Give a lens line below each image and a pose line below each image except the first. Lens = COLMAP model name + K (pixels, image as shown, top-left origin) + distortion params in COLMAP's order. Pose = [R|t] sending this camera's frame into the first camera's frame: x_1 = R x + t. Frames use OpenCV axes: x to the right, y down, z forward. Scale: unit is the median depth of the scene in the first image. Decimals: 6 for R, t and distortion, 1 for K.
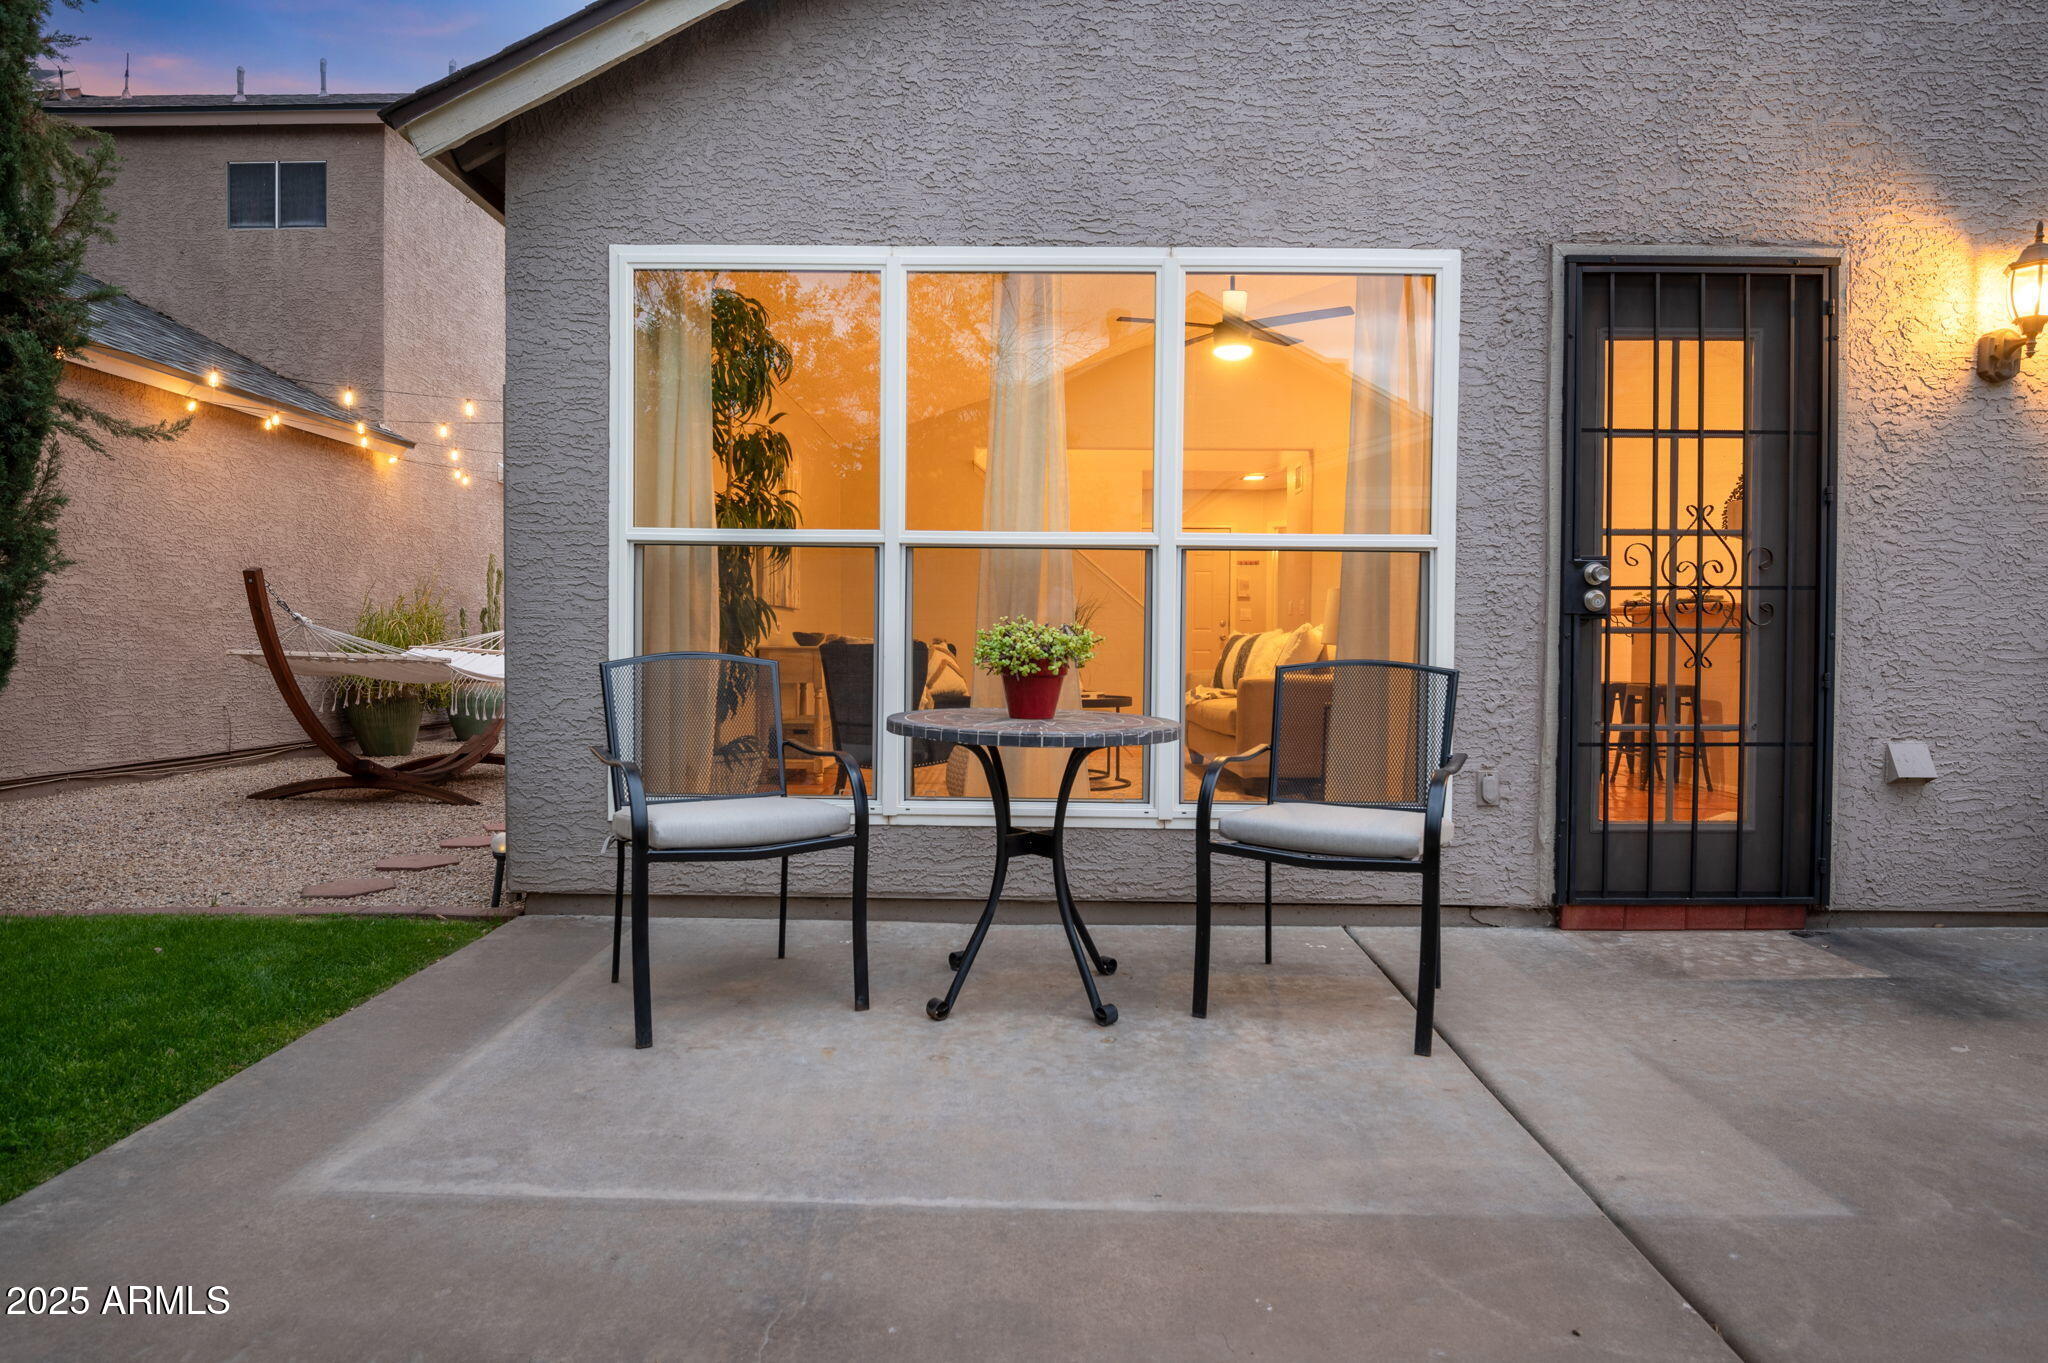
lens RADIAL K [[1144.0, 0, 1018.2], [0, 1144.0, 676.8], [0, 0, 1]] dist [-0.022054, 0.002237]
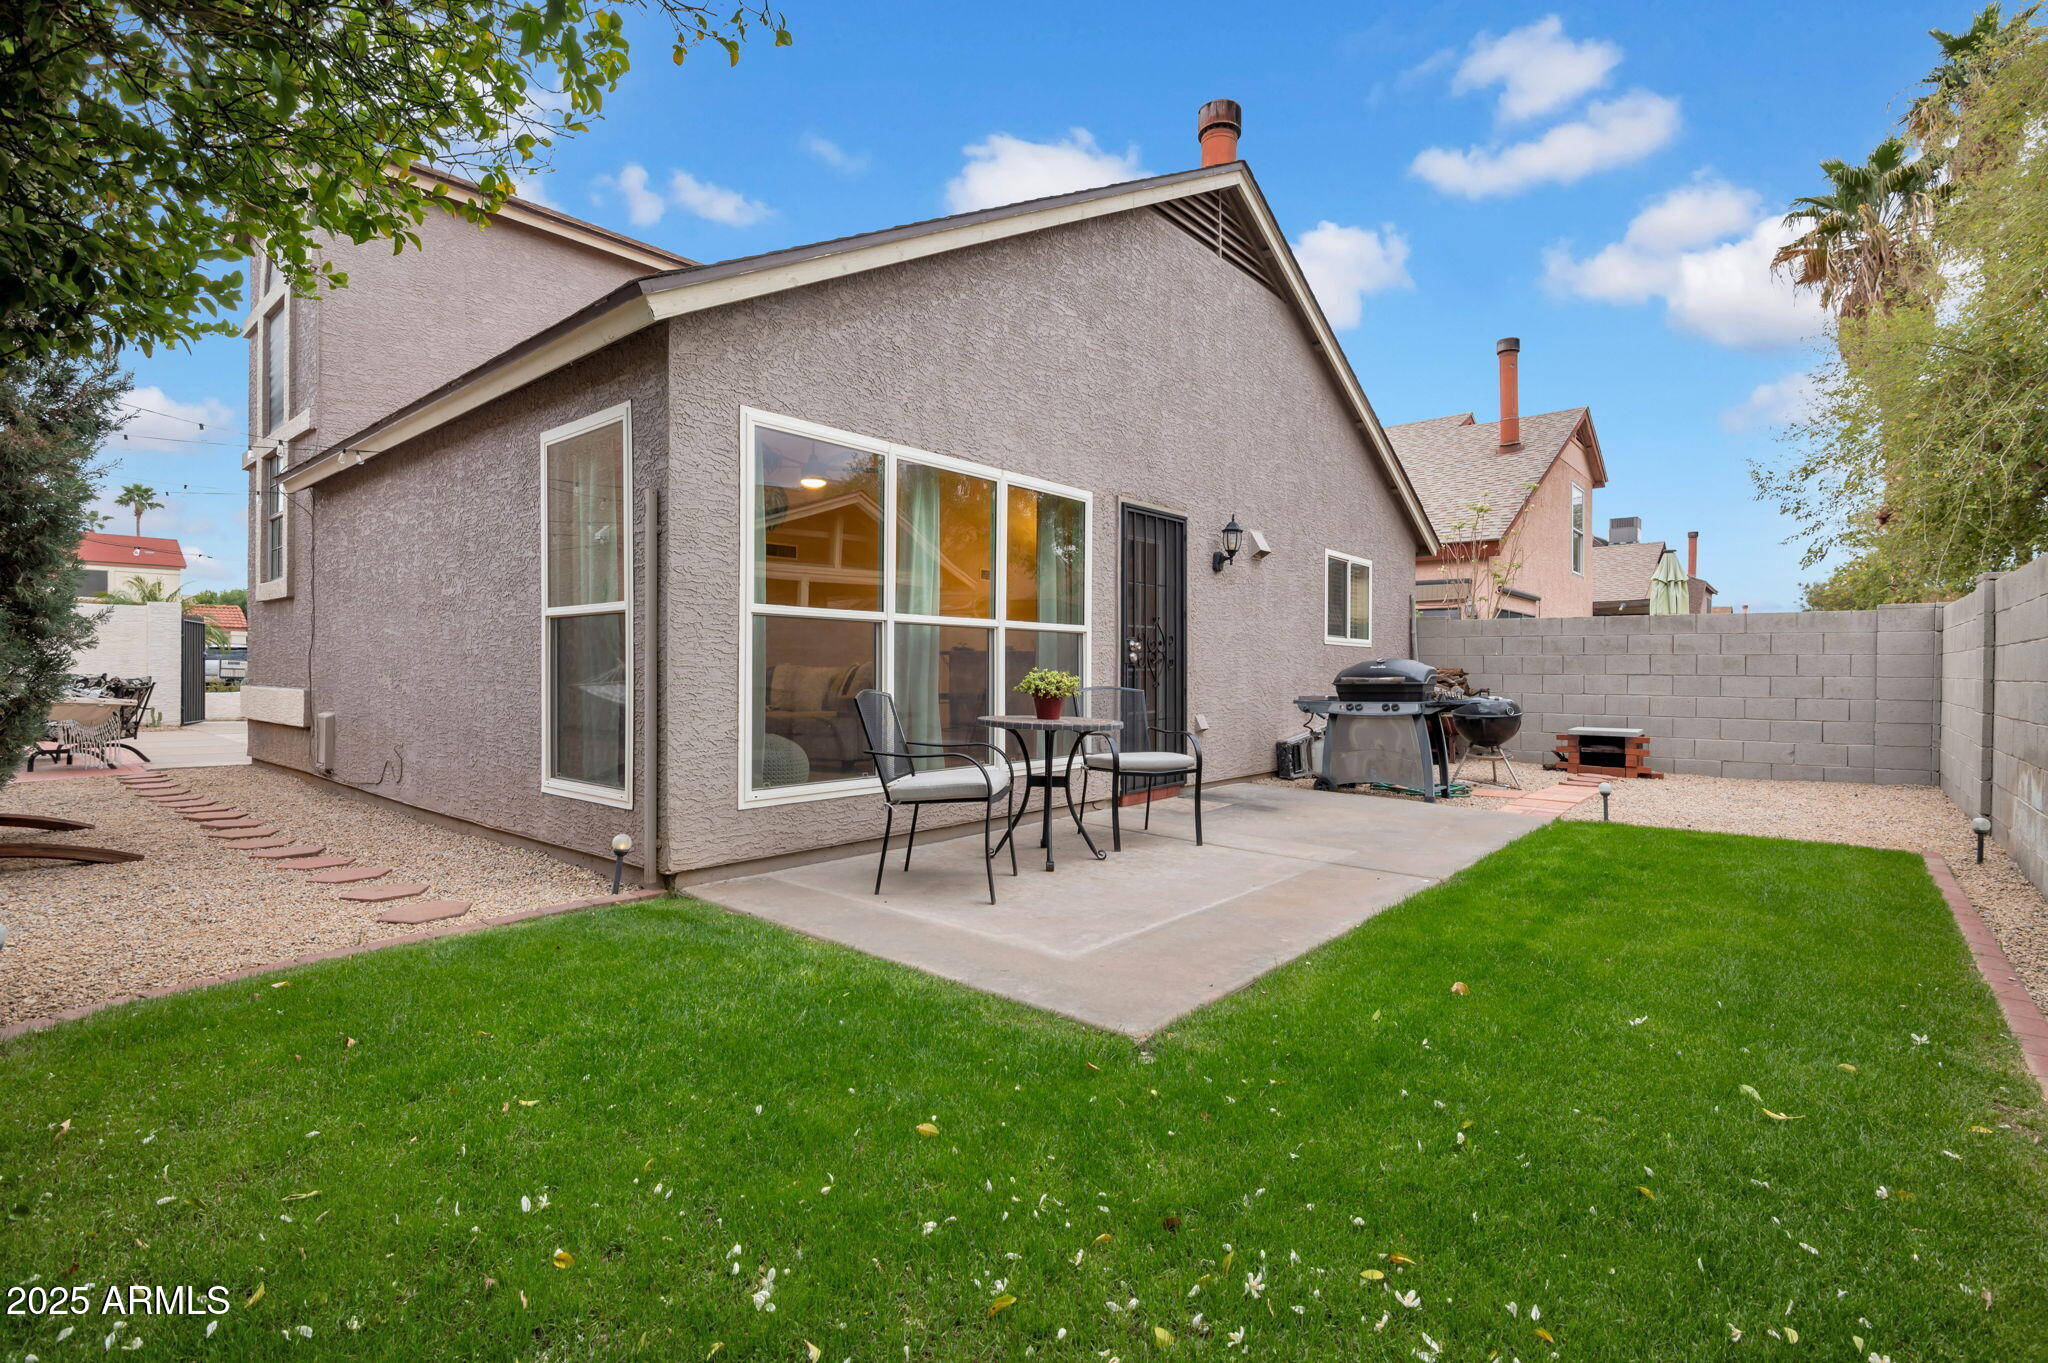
lens RADIAL K [[939.3, 0, 1024.7], [0, 939.3, 674.1], [0, 0, 1]] dist [-0.016348, -0.001458]
pose [[0.641201, -0.008570, 0.767326, -1.028785], [0.021863, 0.999736, -0.007104, -0.026225], [-0.767062, 0.021331, 0.641218, -0.019031]]
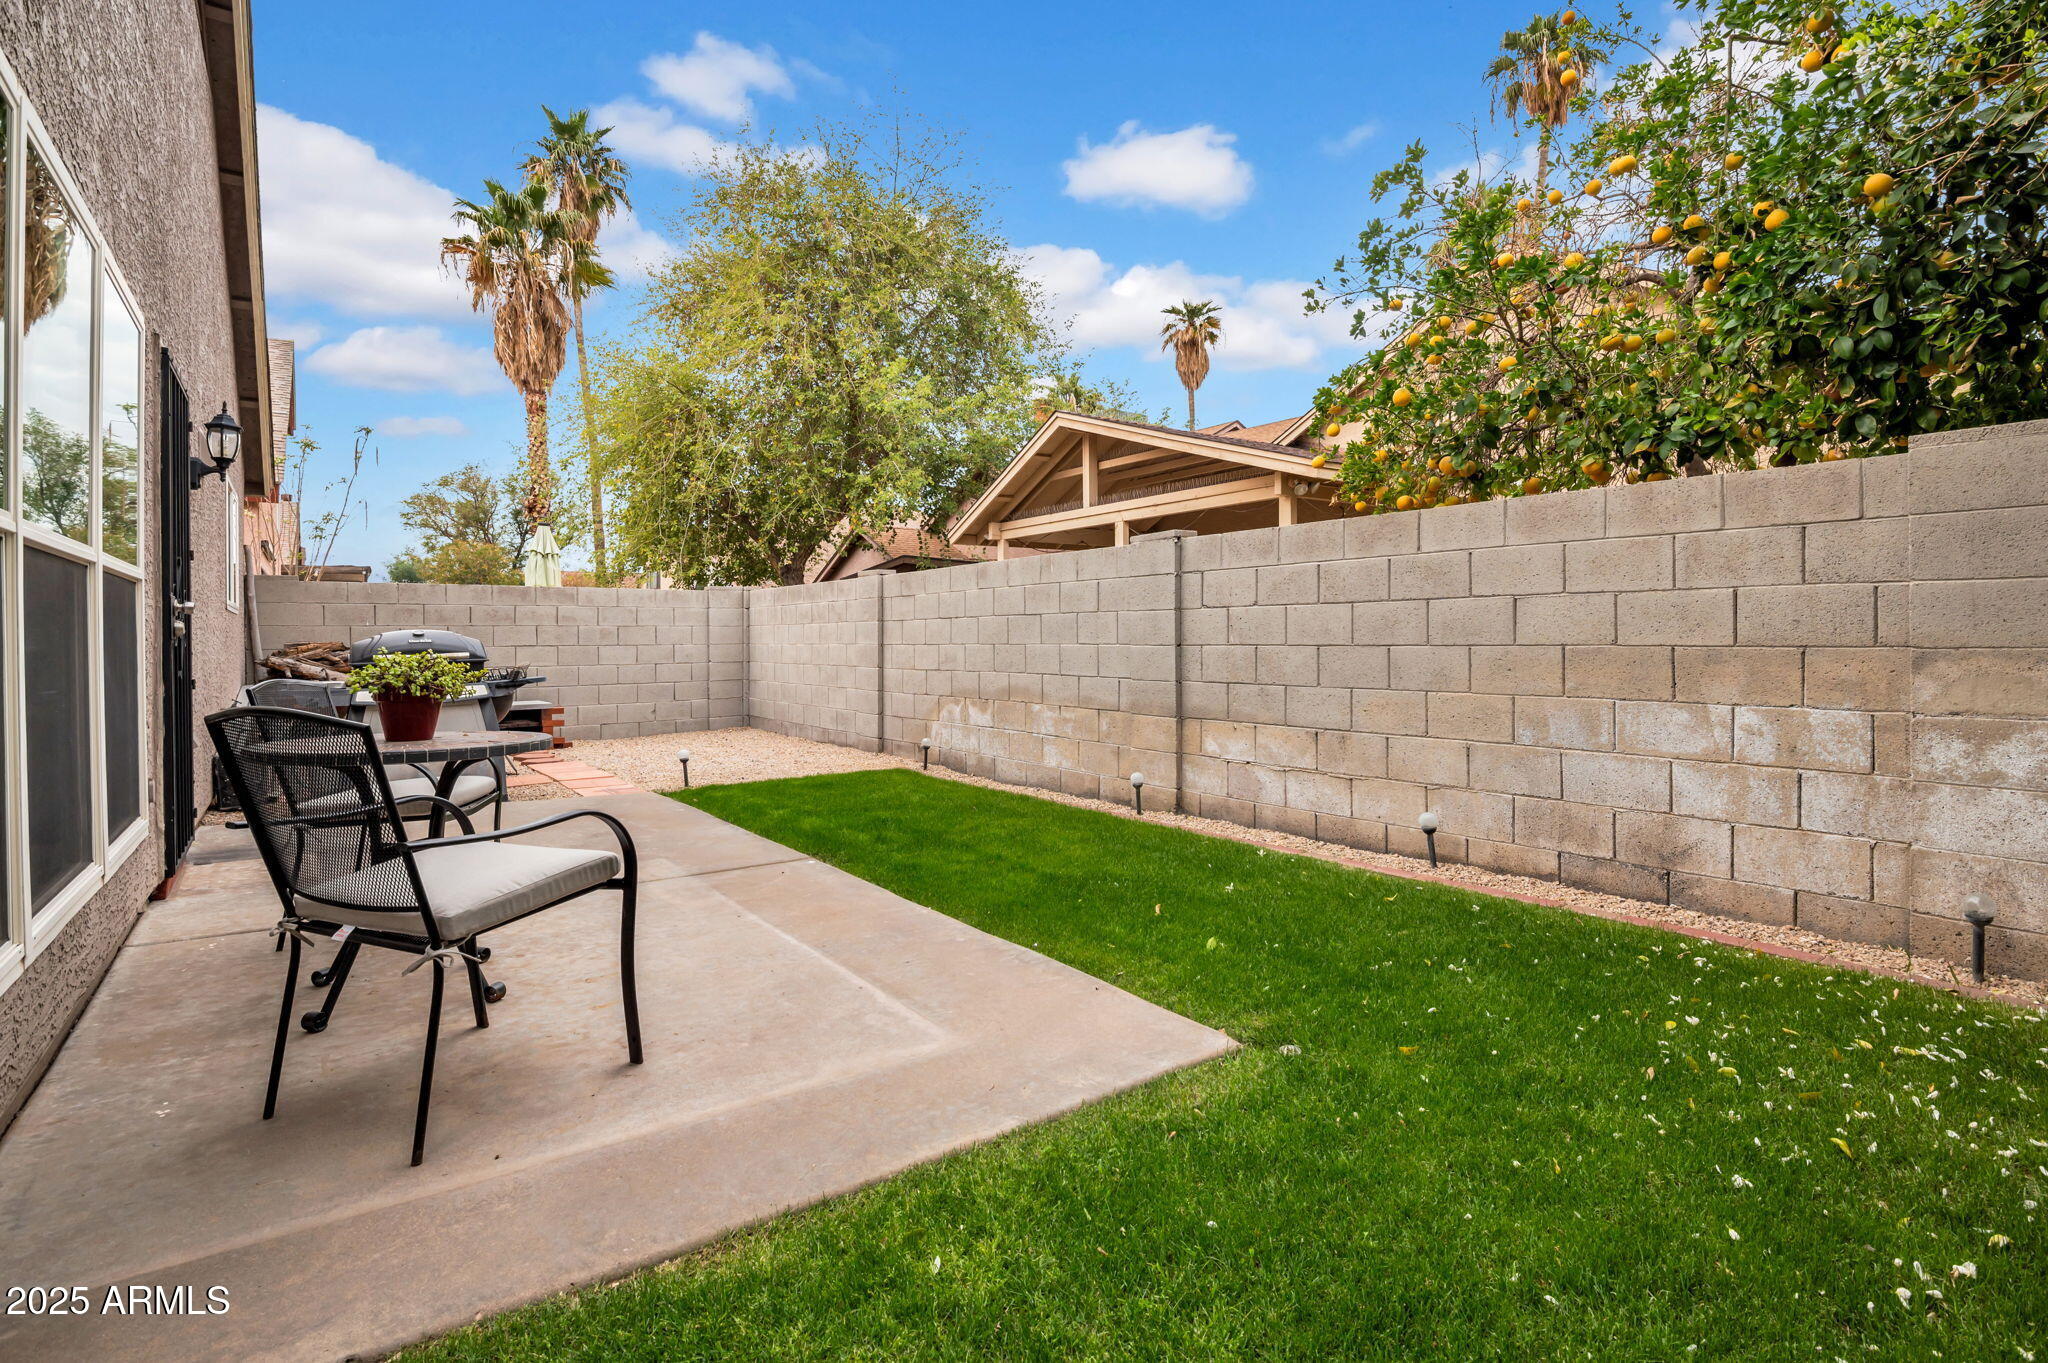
lens RADIAL K [[967.9, 0, 1025.3], [0, 967.9, 633.3], [0, 0, 1]] dist [-0.013003, -0.003431]
pose [[-0.597814, 0.000714, 0.801634, -0.885231], [0.028006, 0.999408, 0.019994, -0.056454], [-0.801145, 0.034403, -0.597480, 0.863876]]
